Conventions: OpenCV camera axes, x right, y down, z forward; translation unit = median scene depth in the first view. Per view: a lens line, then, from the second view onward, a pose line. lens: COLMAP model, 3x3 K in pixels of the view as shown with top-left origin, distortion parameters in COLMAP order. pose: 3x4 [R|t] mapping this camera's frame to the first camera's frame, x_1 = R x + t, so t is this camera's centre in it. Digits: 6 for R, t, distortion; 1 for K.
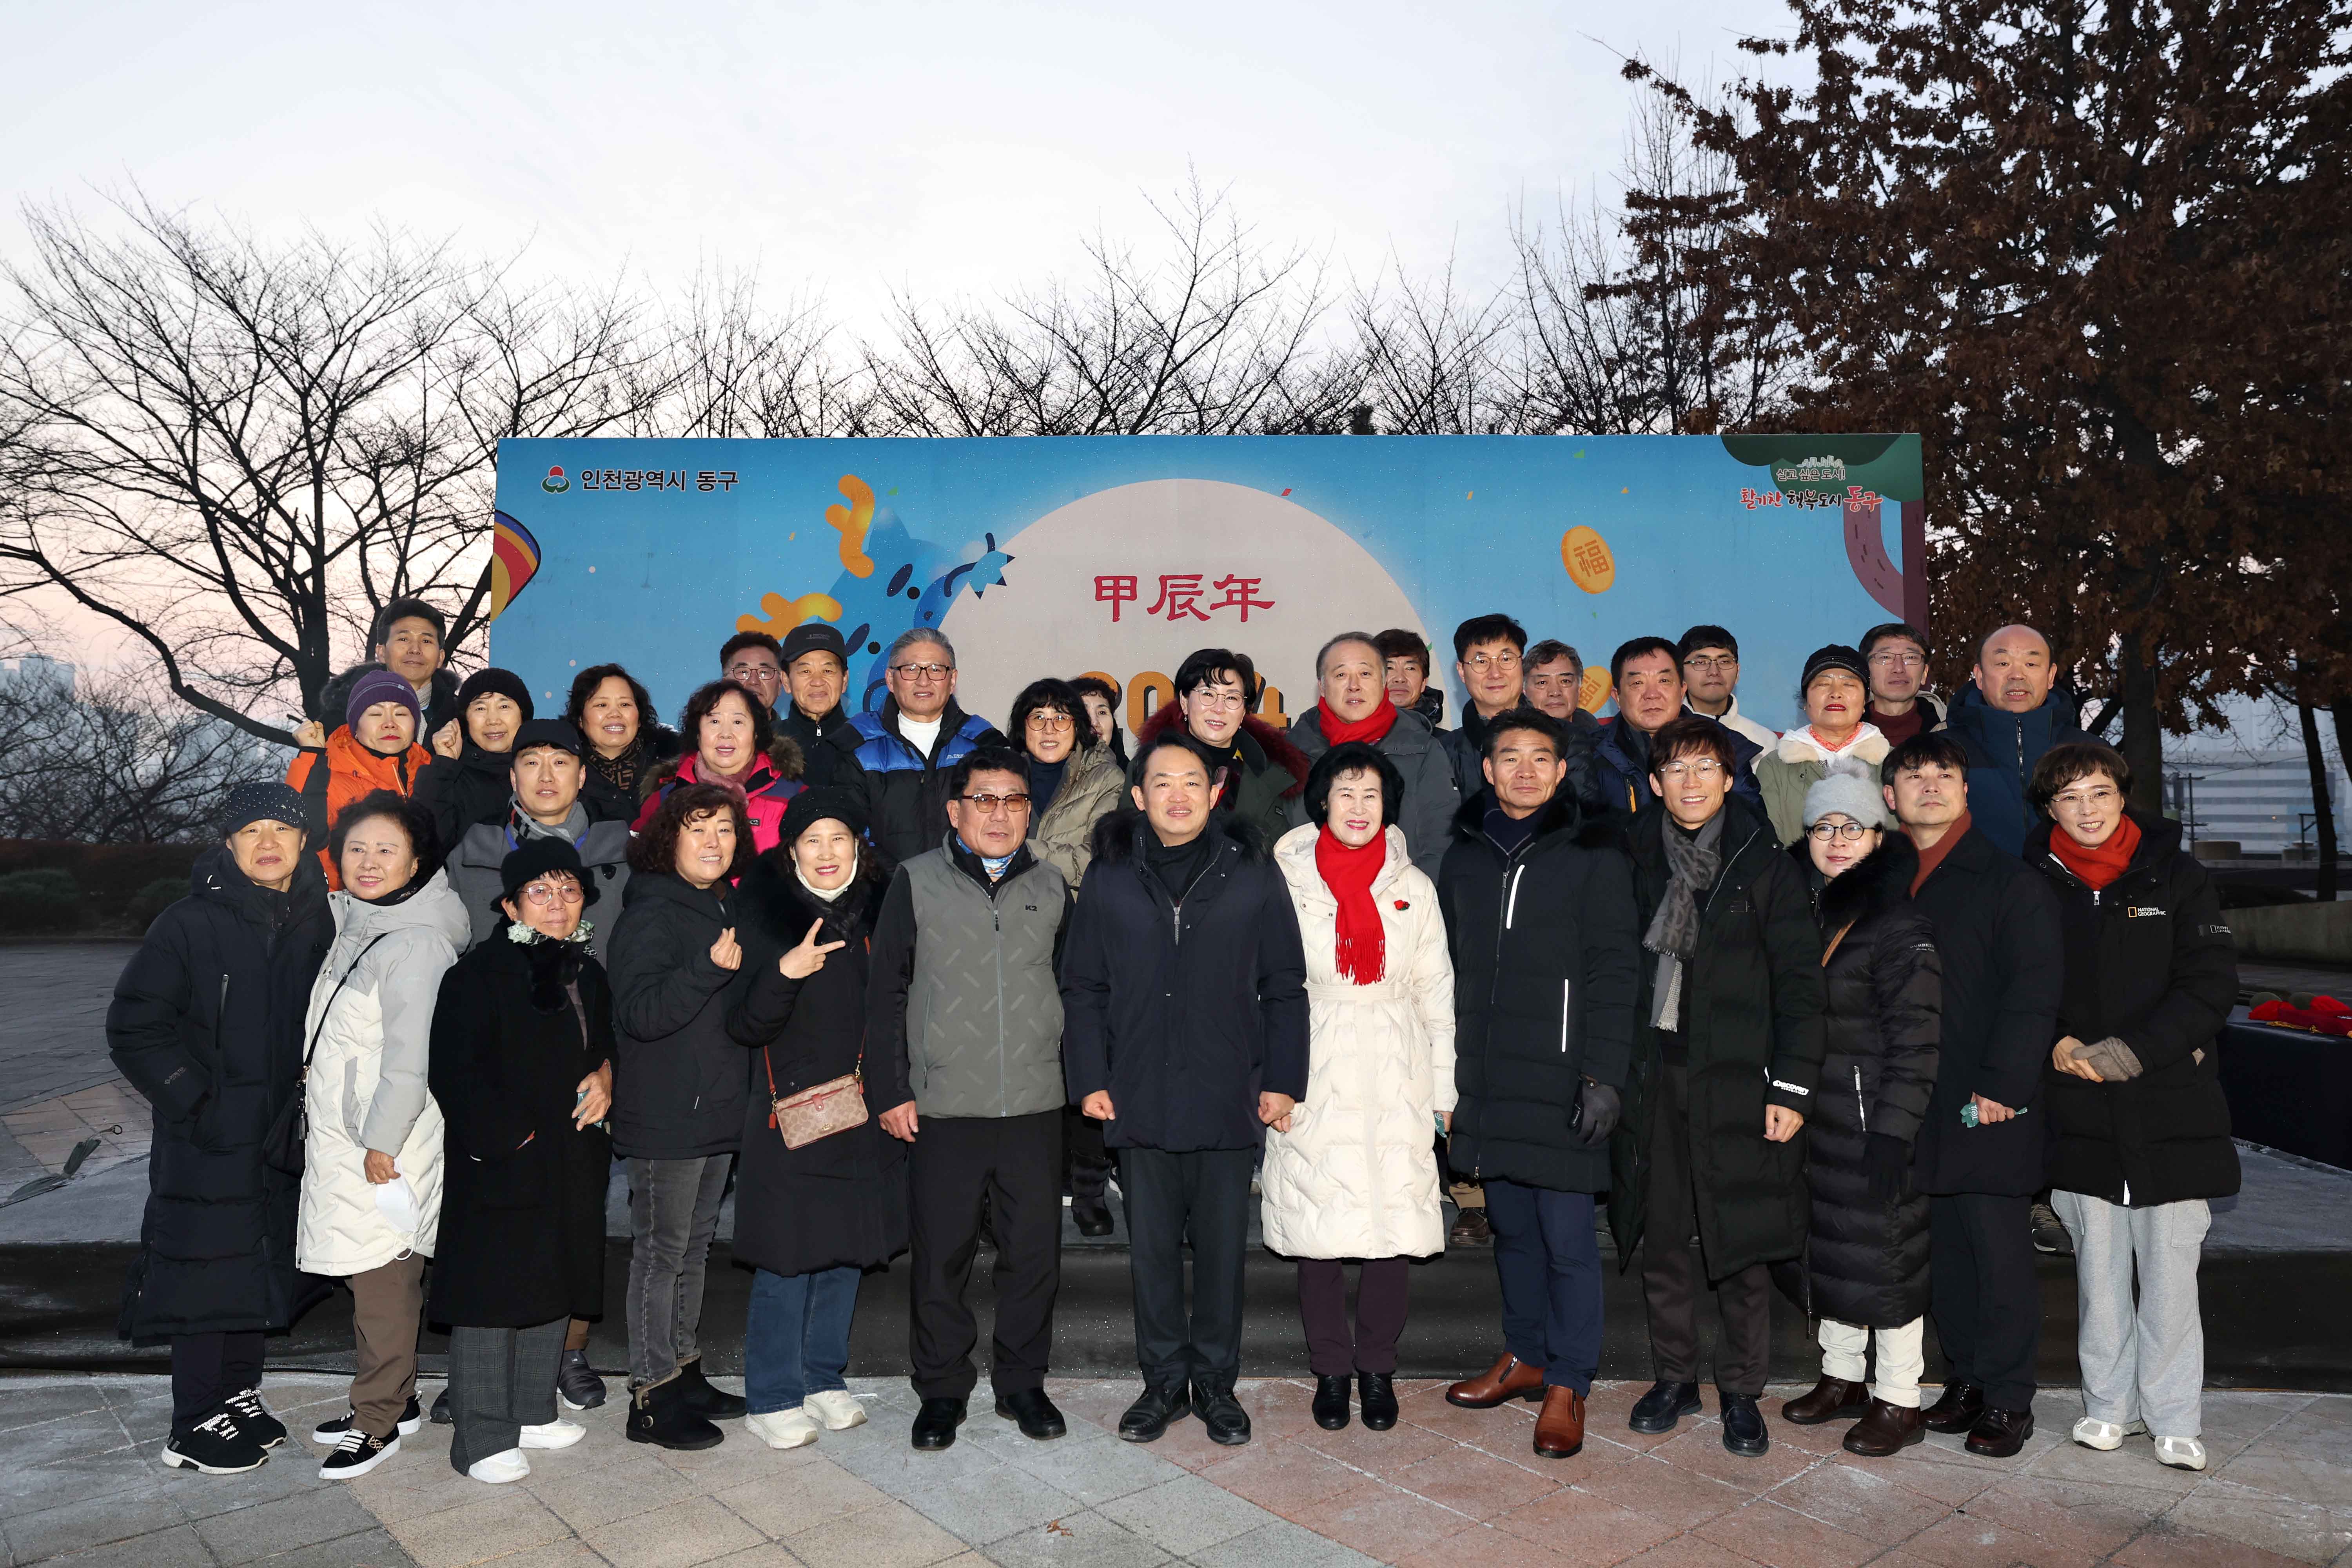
lens RADIAL K [[1631.8, 0, 1154.5], [0, 1631.8, 731.5], [0, 0, 1]] dist [-0.008757, 0.035347]
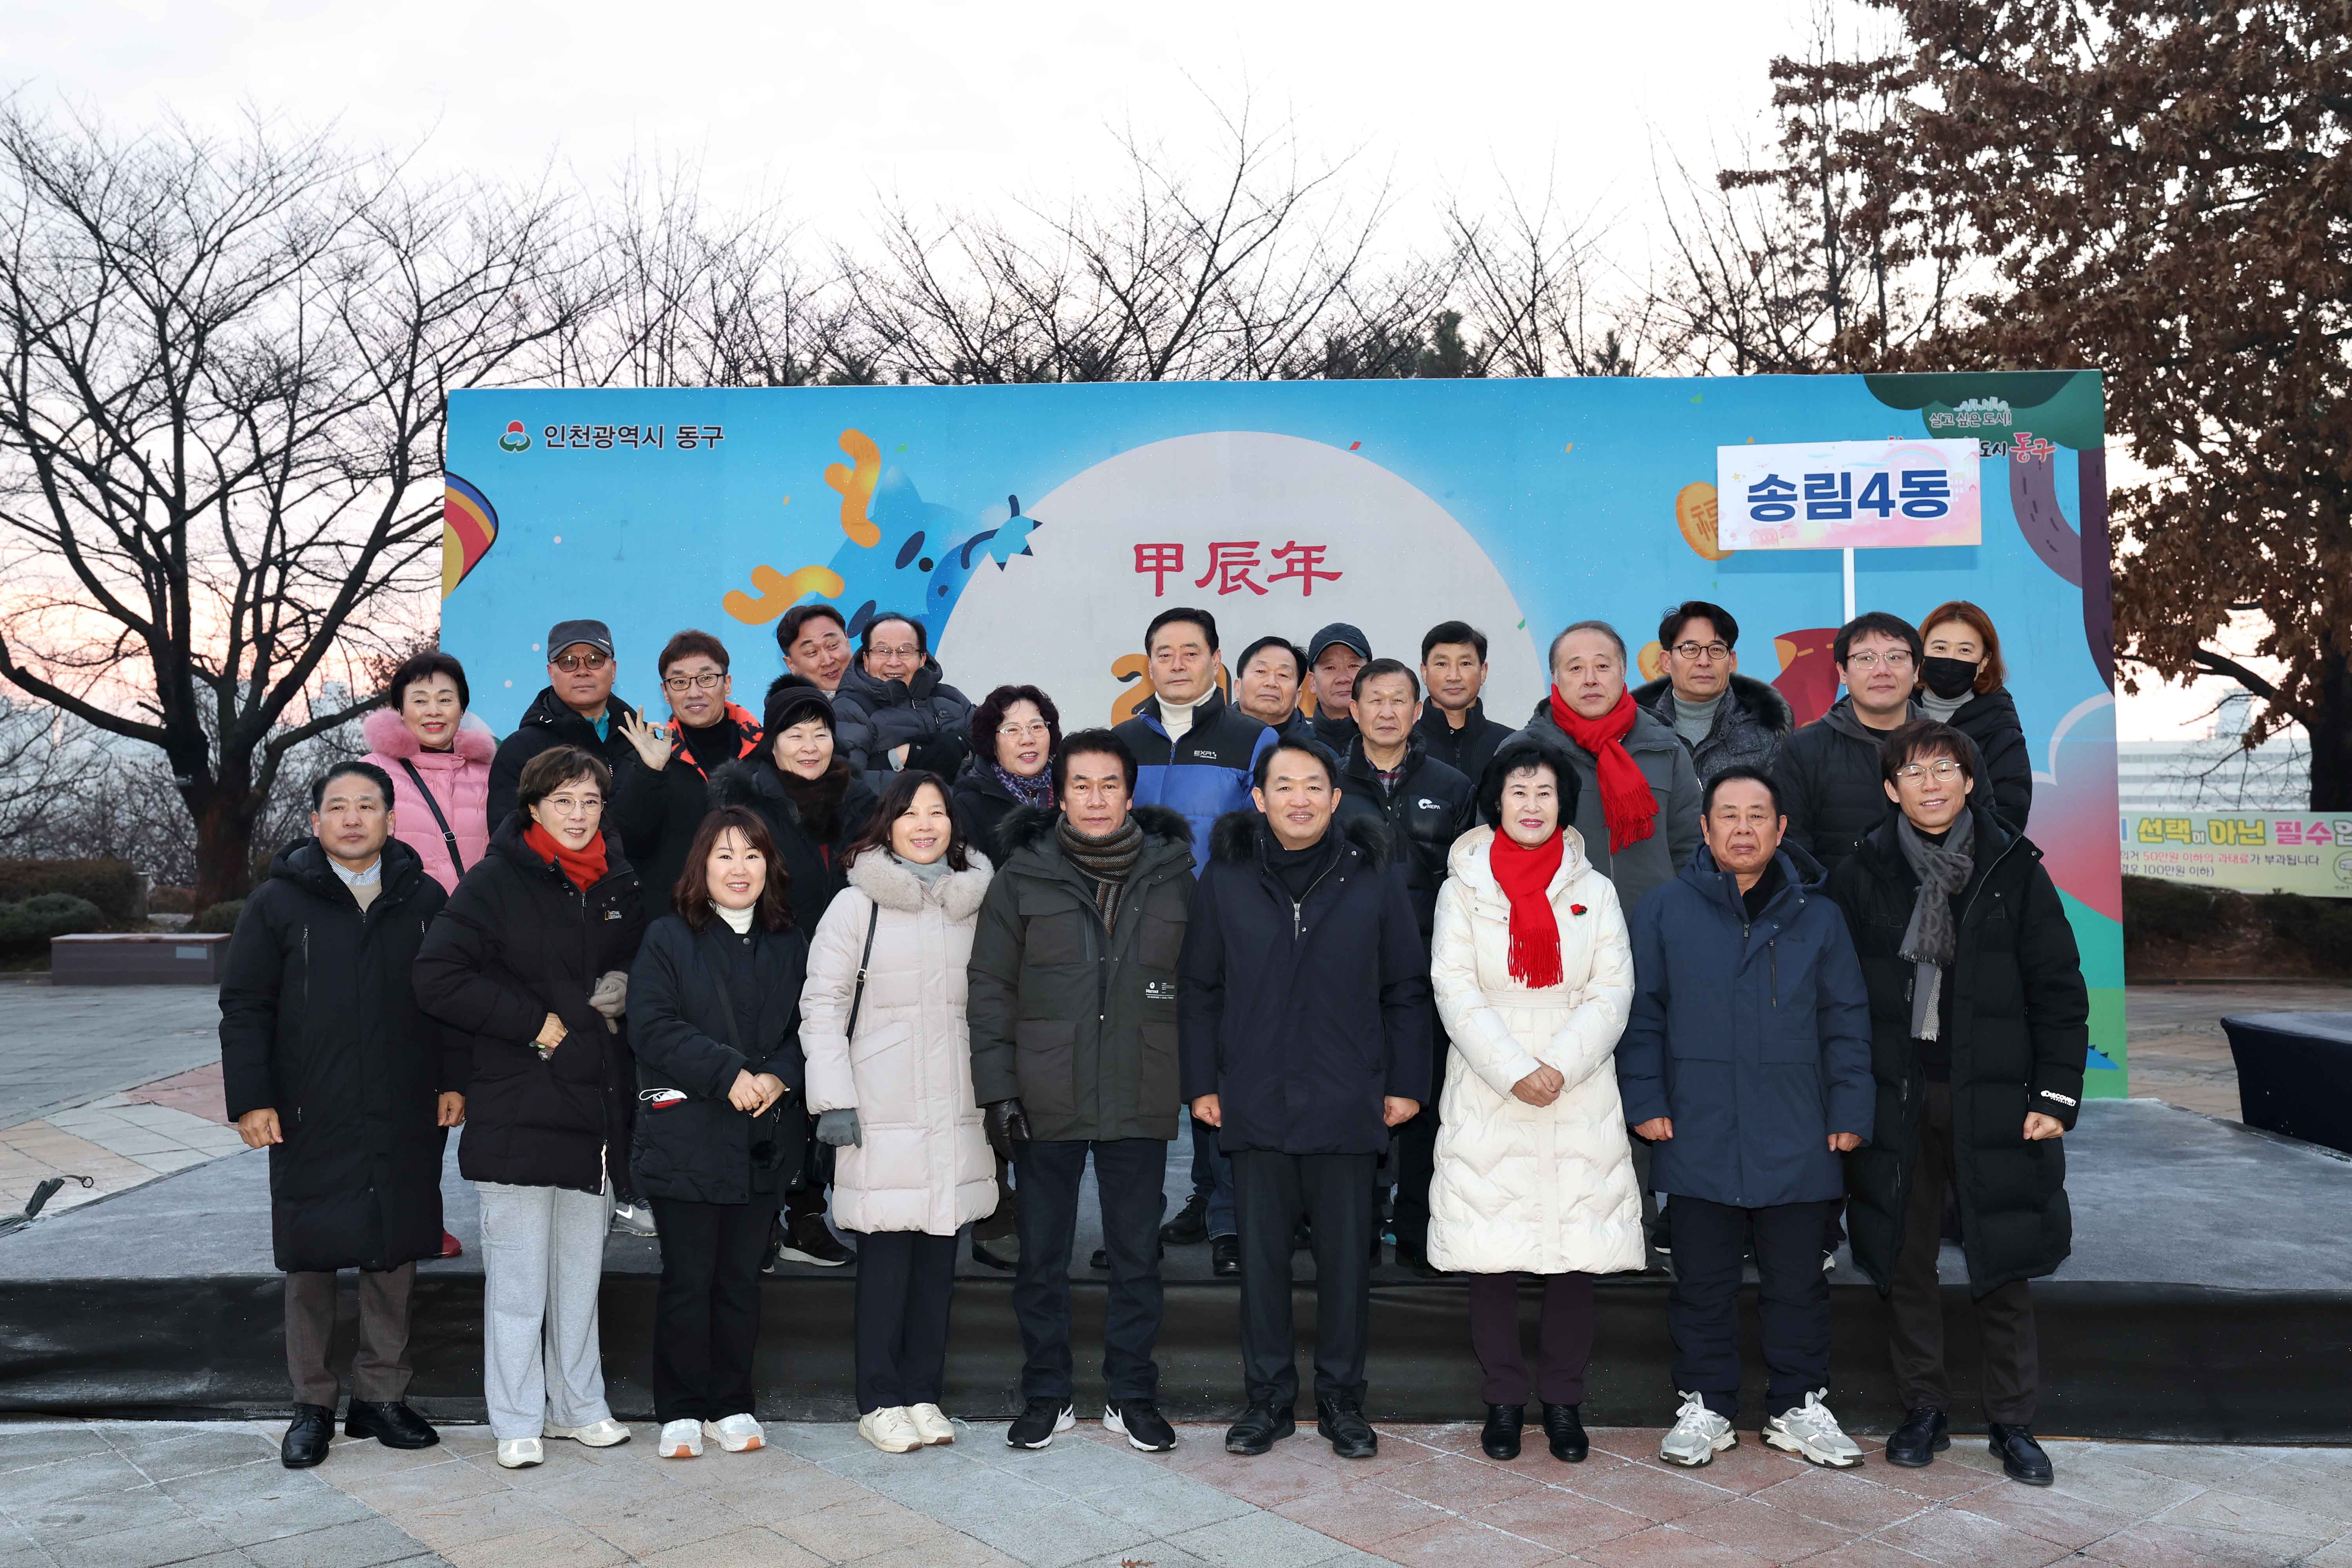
lens RADIAL K [[2062.5, 0, 1142.3], [0, 2062.5, 701.8], [0, 0, 1]] dist [0.019632, 0.052336]
pose [[0.999753, -0.004227, -0.021801, -0.004074], [0.004091, 0.999972, -0.006284, -0.001985], [0.021827, 0.006194, 0.999743, -0.043885]]
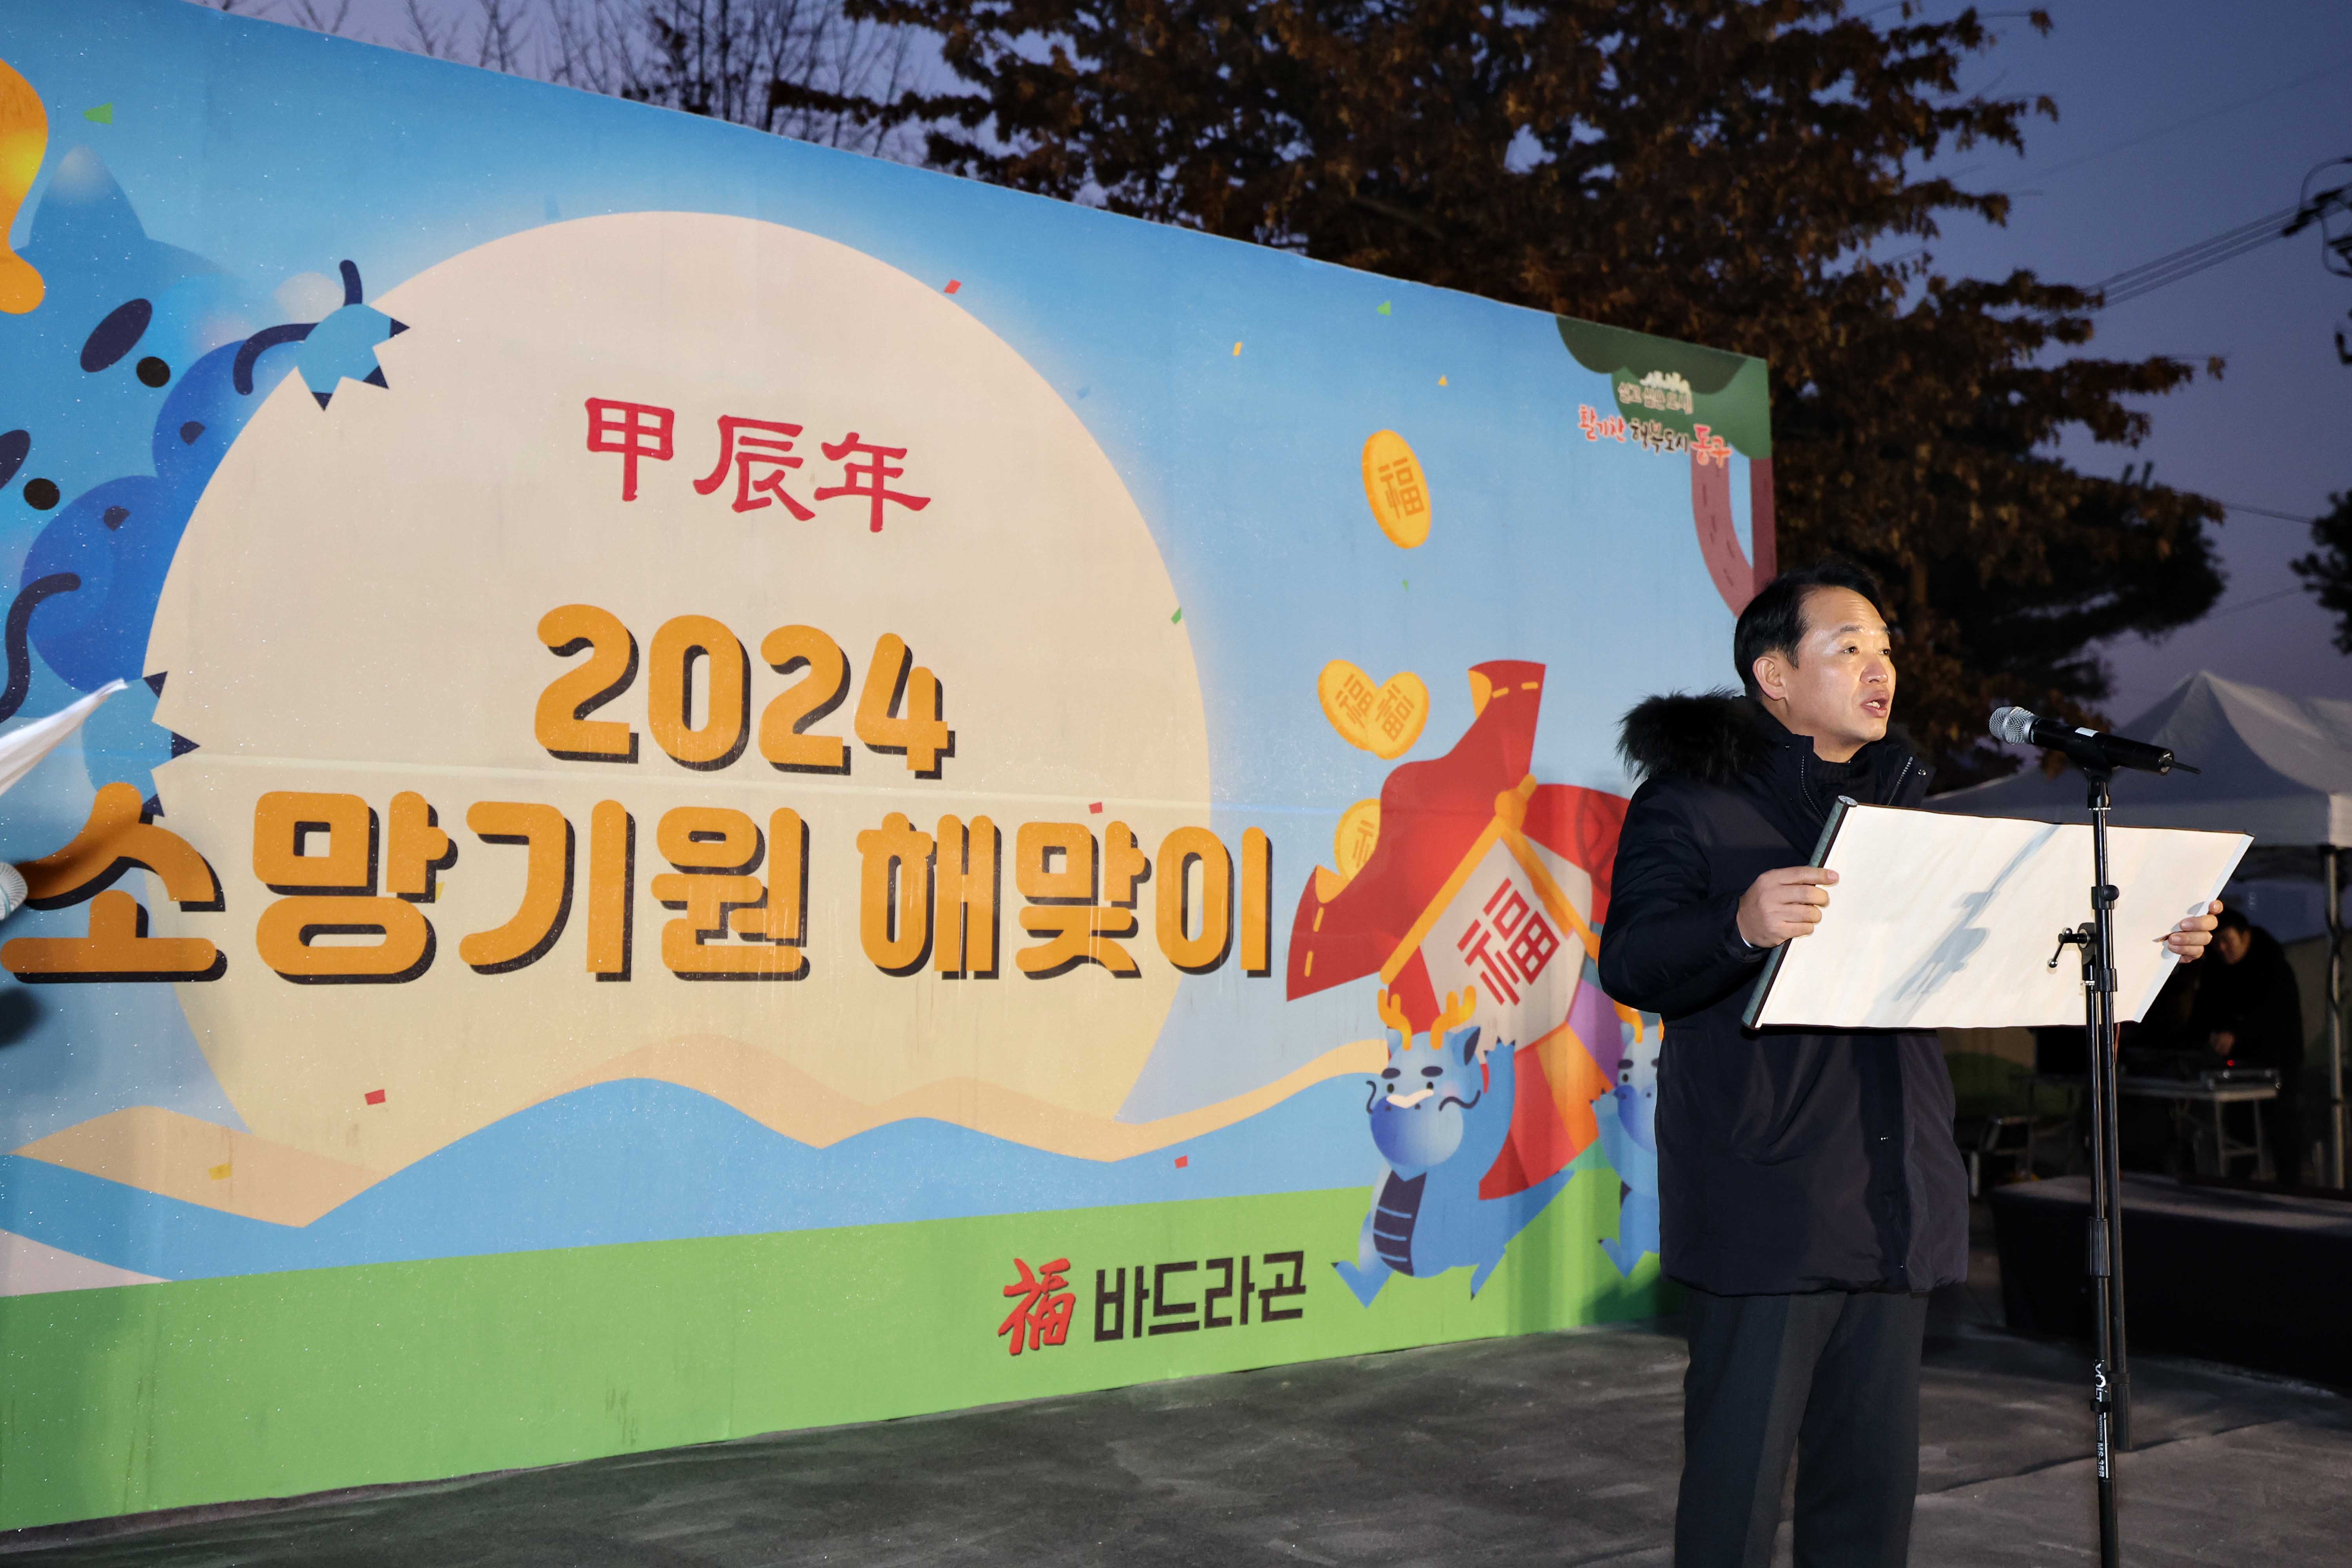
lens RADIAL K [[2325.7, 0, 1185.3], [0, 2325.7, 710.9], [0, 0, 1]] dist [0.054019, 0.000000]
pose [[0.804895, 0.062033, 0.590166, -0.127421], [-0.041812, 0.997978, -0.047873, 0.007538], [-0.591942, 0.013857, 0.805861, 0.170016]]
